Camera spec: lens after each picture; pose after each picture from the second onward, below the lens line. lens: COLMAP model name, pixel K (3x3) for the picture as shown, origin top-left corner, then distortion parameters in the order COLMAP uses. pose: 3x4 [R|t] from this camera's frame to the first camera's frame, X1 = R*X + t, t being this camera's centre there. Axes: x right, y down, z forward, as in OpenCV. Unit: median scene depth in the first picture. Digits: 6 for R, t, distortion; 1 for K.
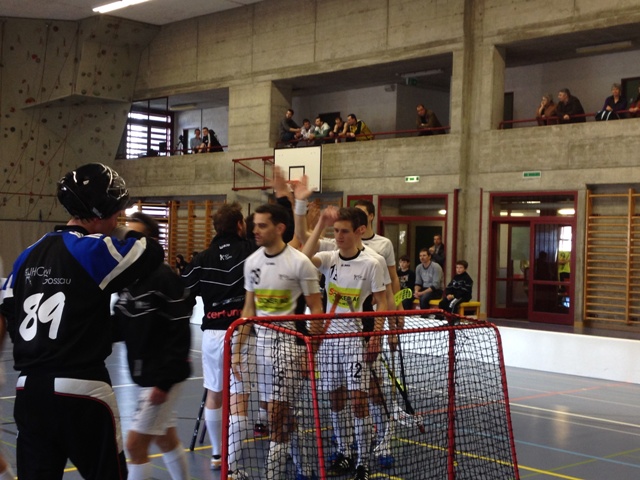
lens RADIAL K [[969.8, 0, 323.1], [0, 969.8, 251.2], [0, 0, 1]] dist [0.227639, -0.588917]
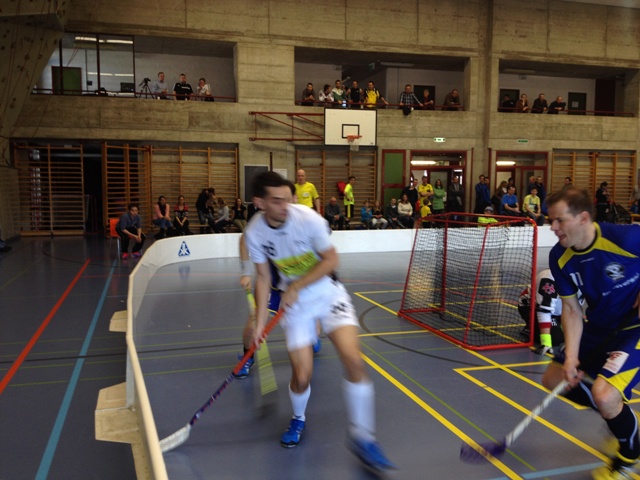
lens RADIAL K [[598.8, 0, 319.8], [0, 598.8, 248.9], [0, 0, 1]] dist [0.156176, -0.338321]
pose [[0.465242, -0.117285, 0.877379, -0.796983], [0.020638, 0.992351, 0.121711, -0.024190], [-0.884943, -0.038518, 0.464104, 0.705908]]
